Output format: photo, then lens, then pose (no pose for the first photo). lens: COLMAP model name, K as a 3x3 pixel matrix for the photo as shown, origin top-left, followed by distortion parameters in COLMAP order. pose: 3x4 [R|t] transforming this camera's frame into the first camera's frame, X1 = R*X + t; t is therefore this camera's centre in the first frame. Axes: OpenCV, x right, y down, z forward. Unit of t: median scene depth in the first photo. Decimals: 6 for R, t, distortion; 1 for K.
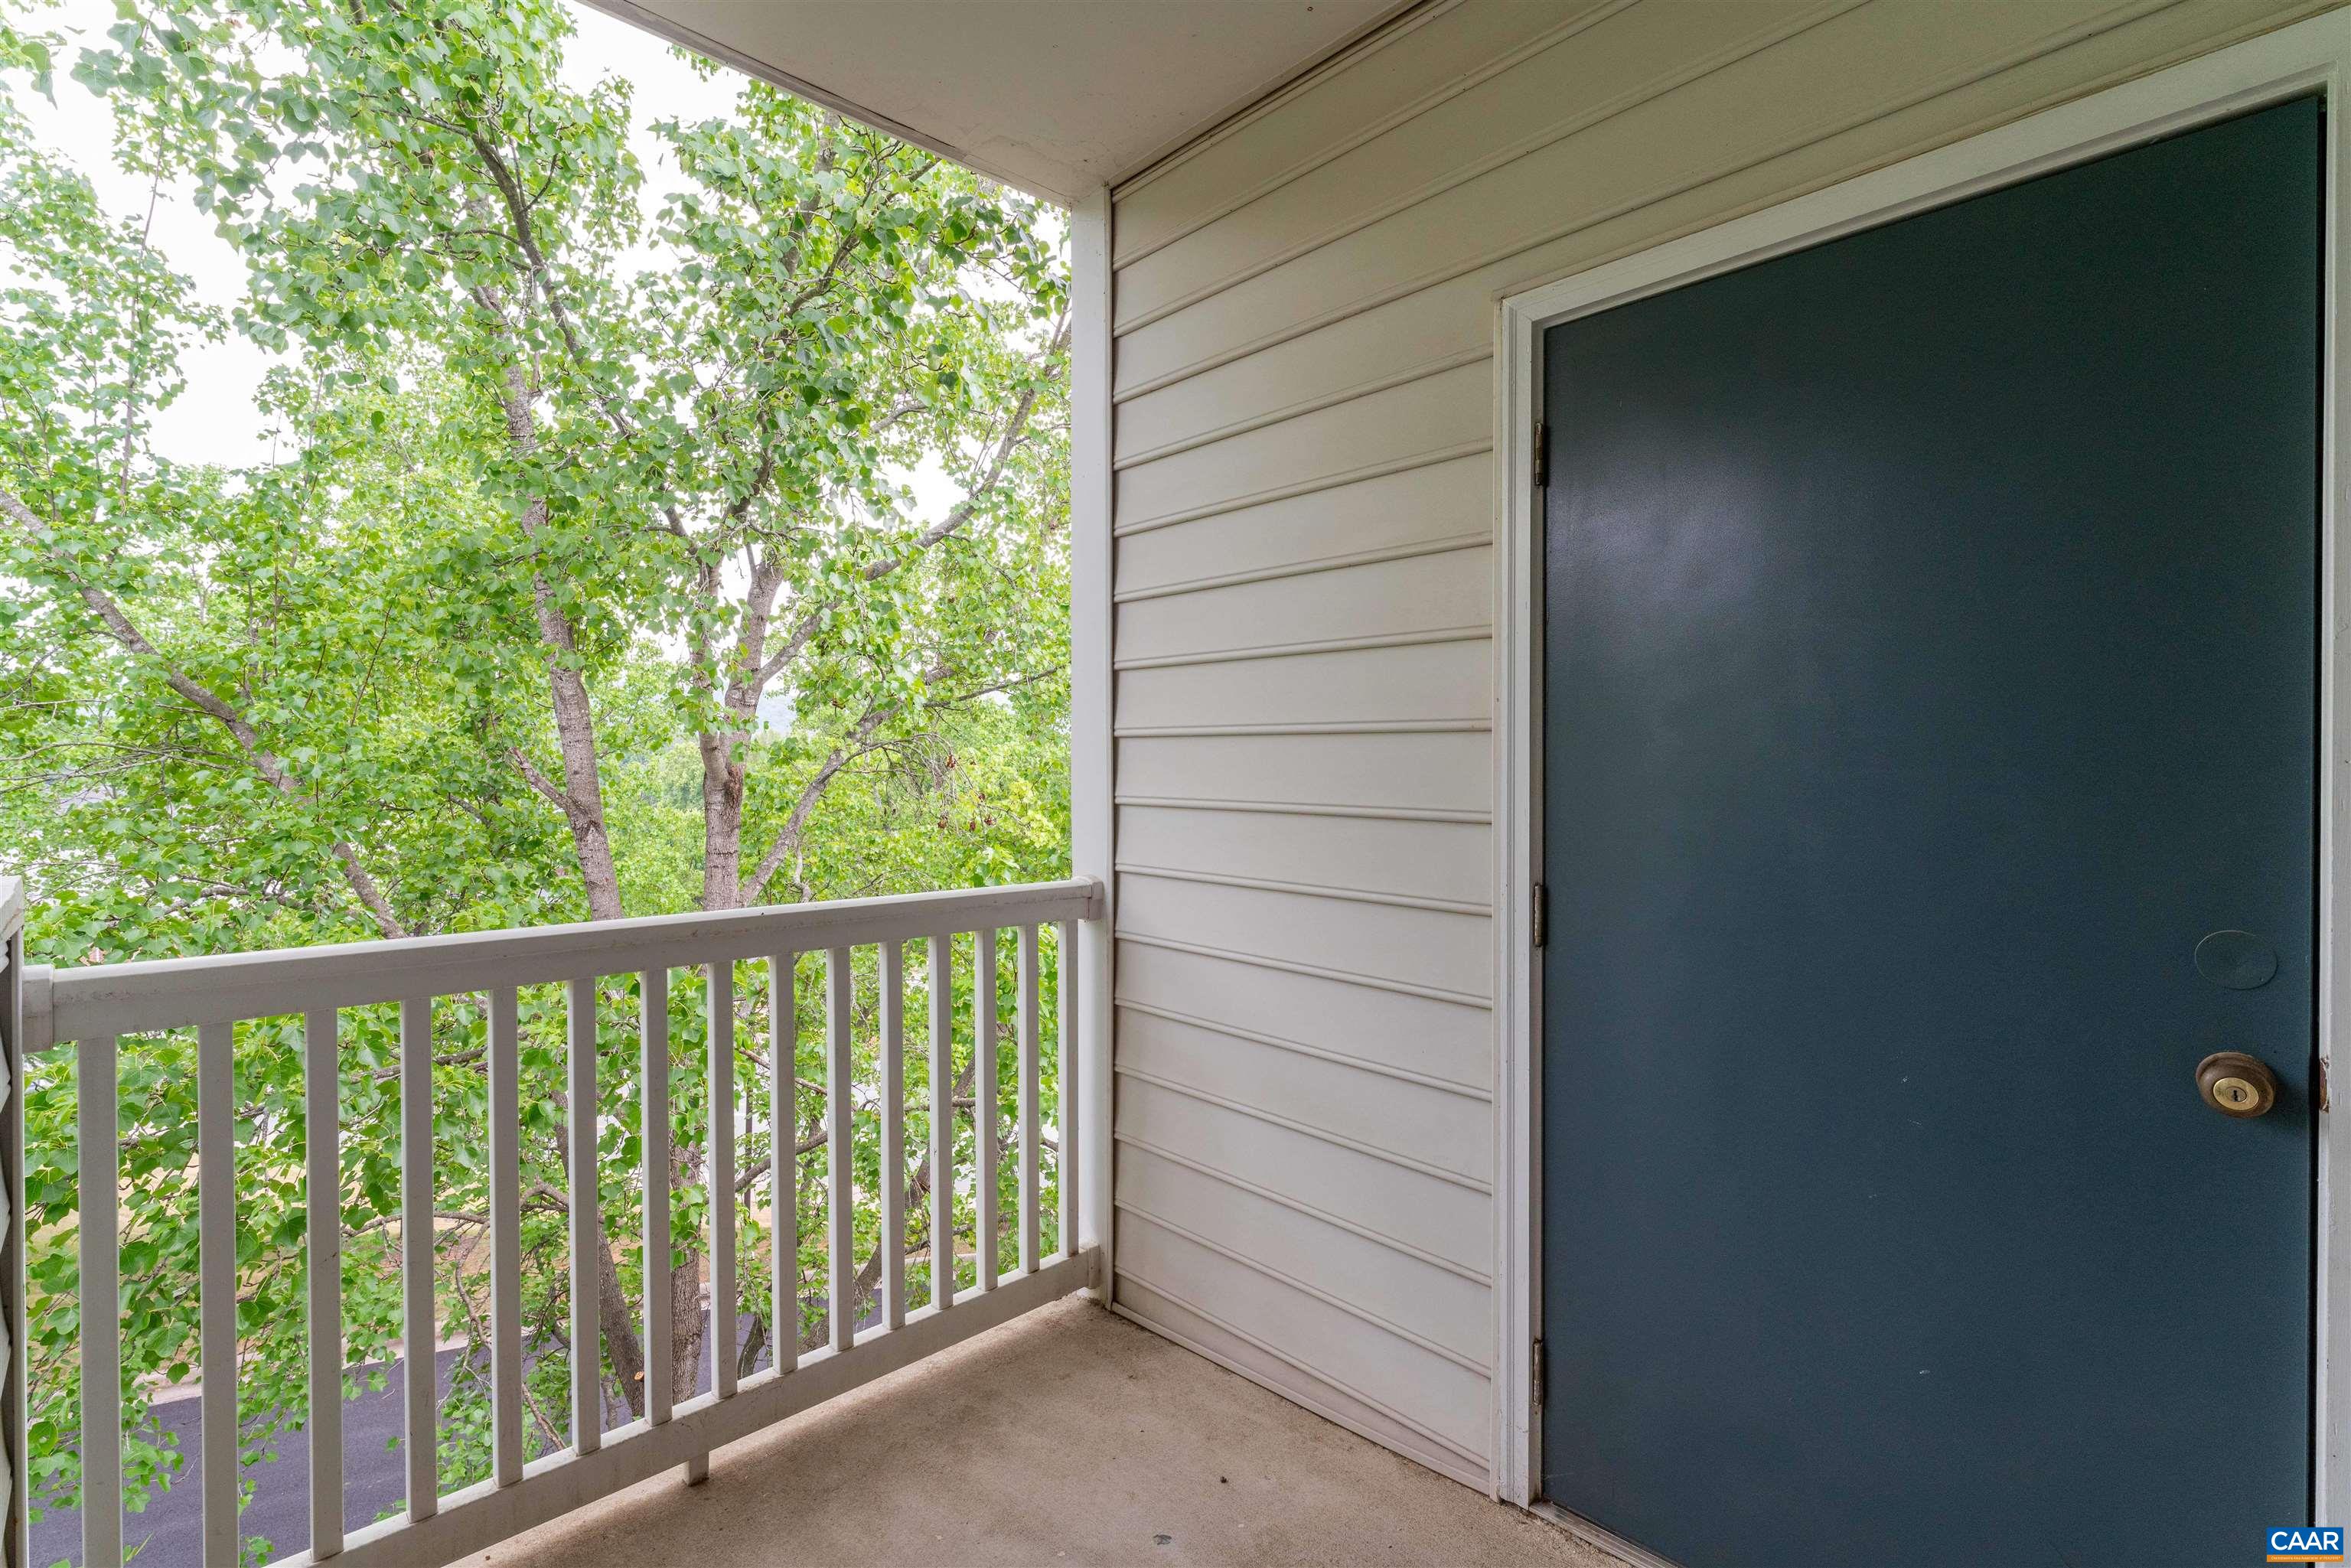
lens RADIAL K [[1066.4, 0, 1166.0], [0, 1066.4, 775.2], [0, 0, 1]] dist [-0.001564, 0.000030]
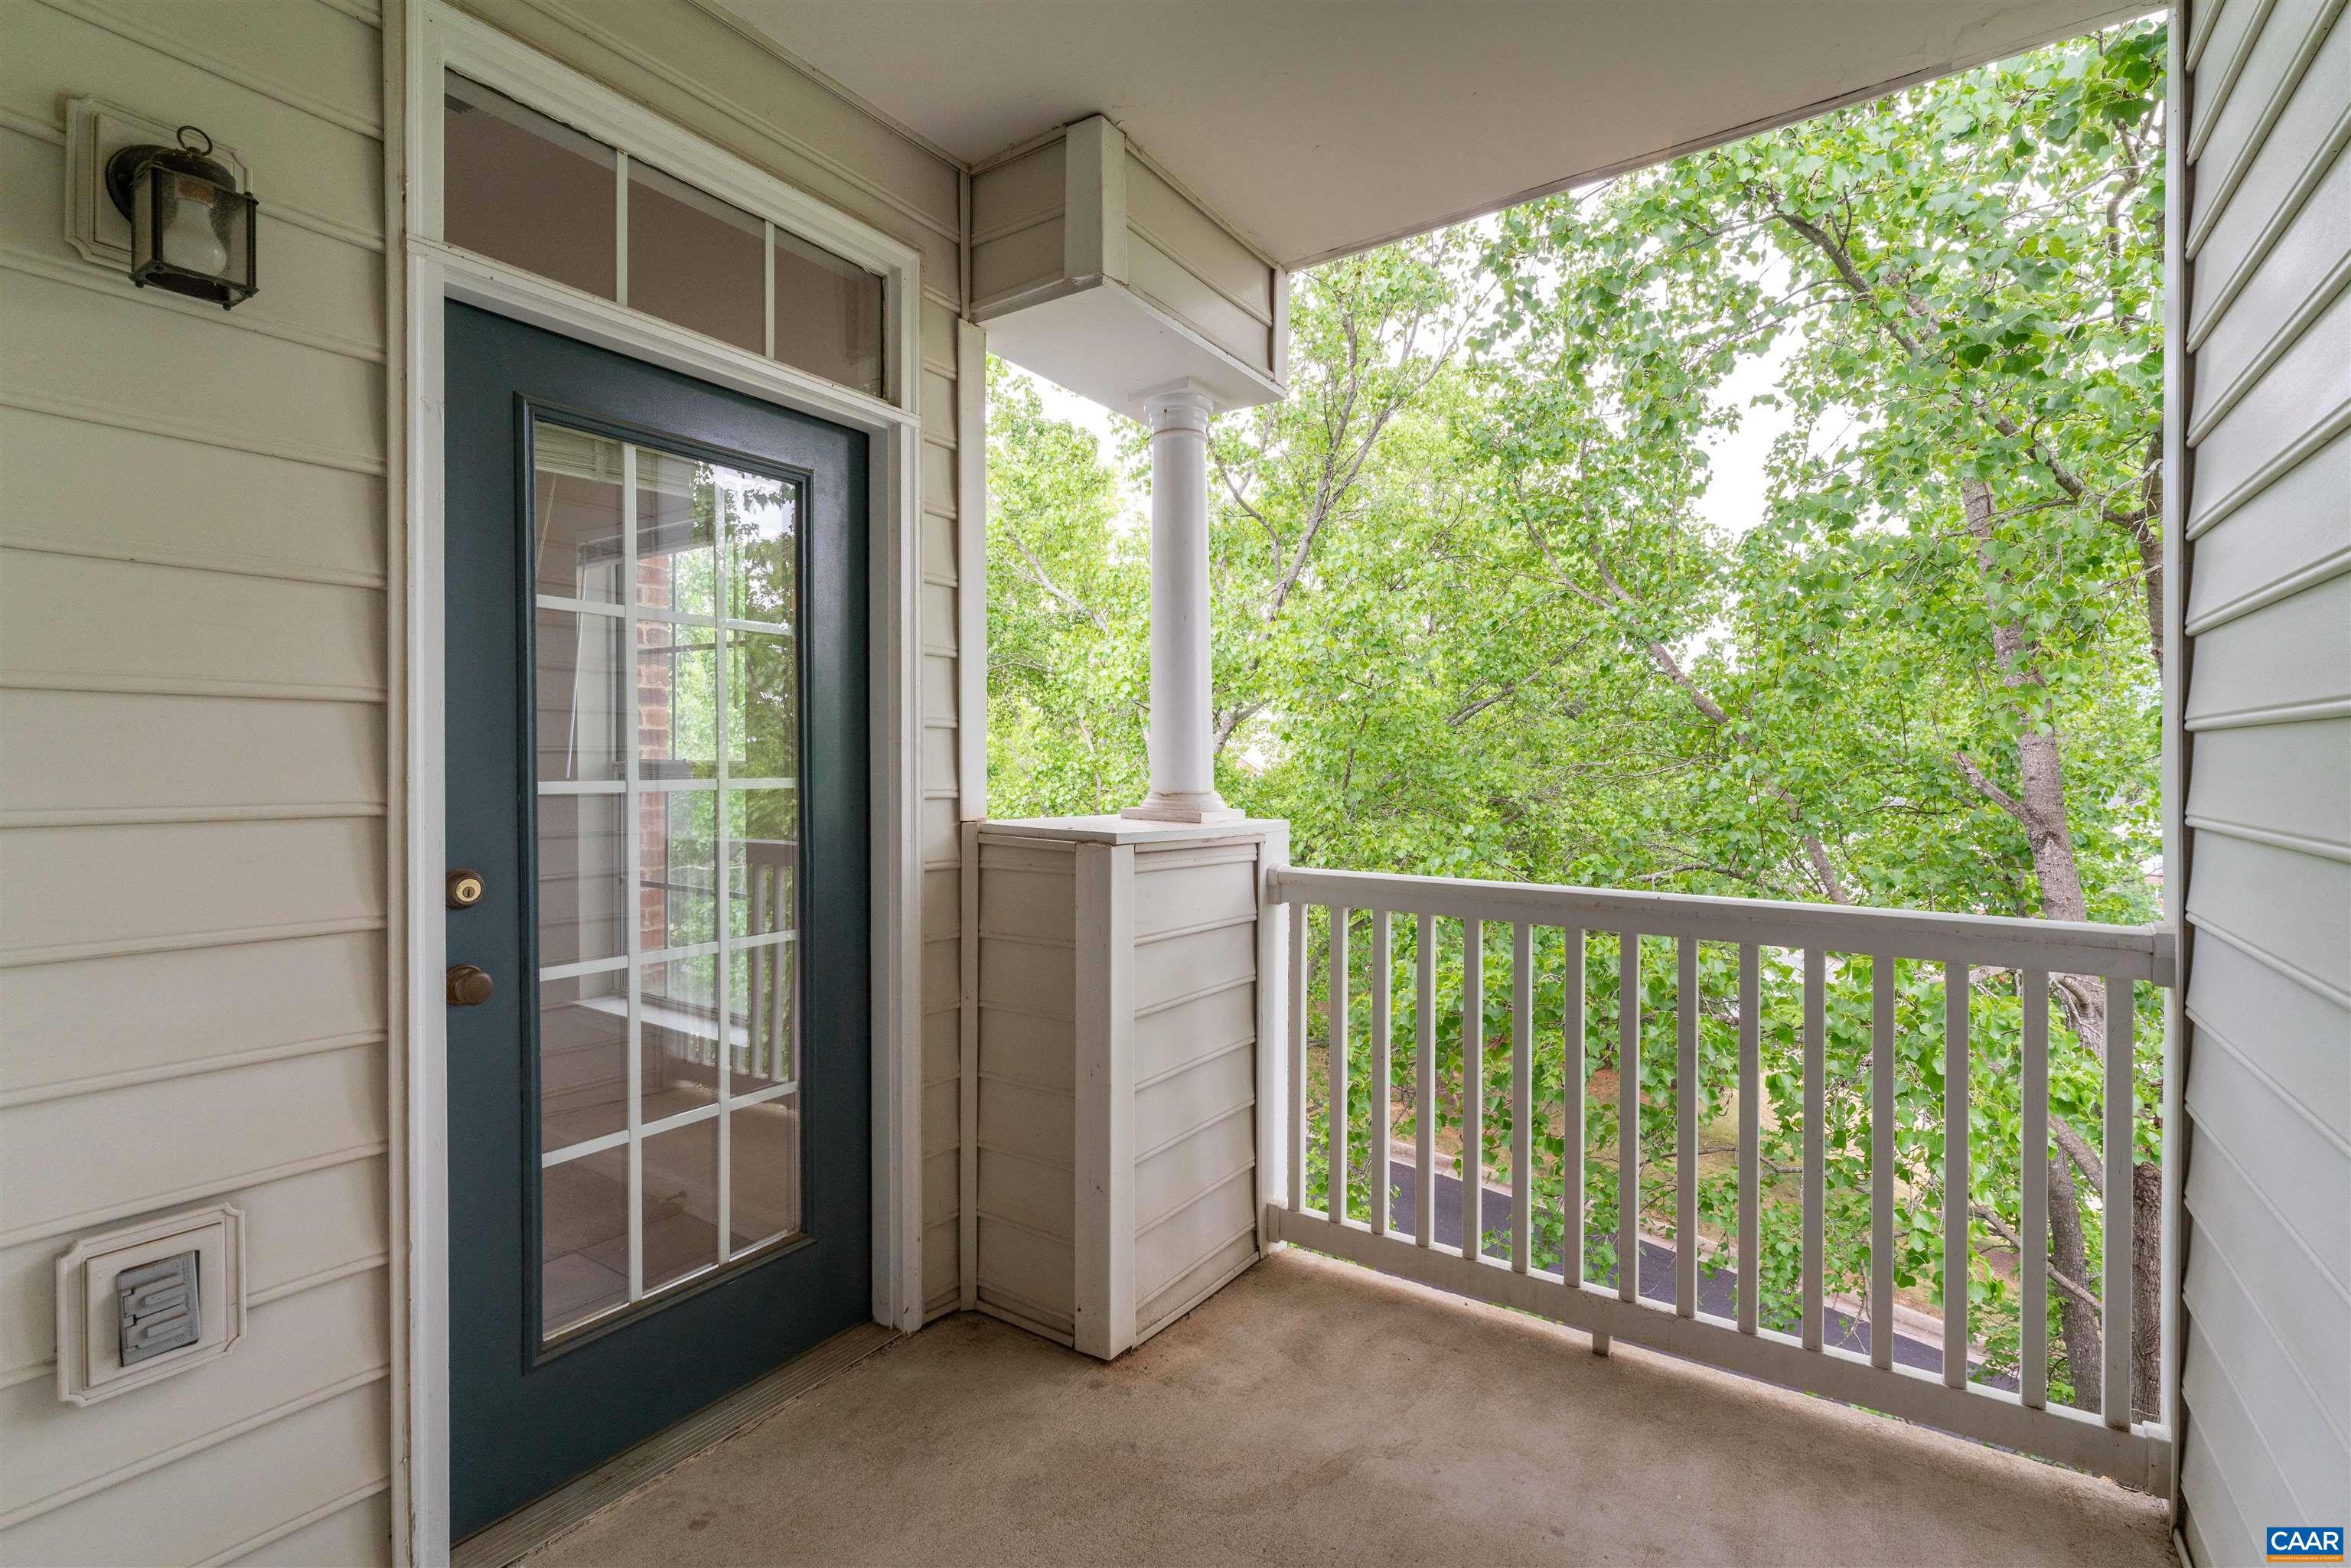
lens RADIAL K [[1066.4, 0, 1161.8], [0, 1066.4, 776.4], [0, 0, 1]] dist [-0.001564, 0.000030]
pose [[0.217069, 0.011515, -0.976088, 0.557884], [-0.013804, 0.999867, 0.008726, -0.005491], [0.976059, 0.011580, 0.217199, 0.202837]]
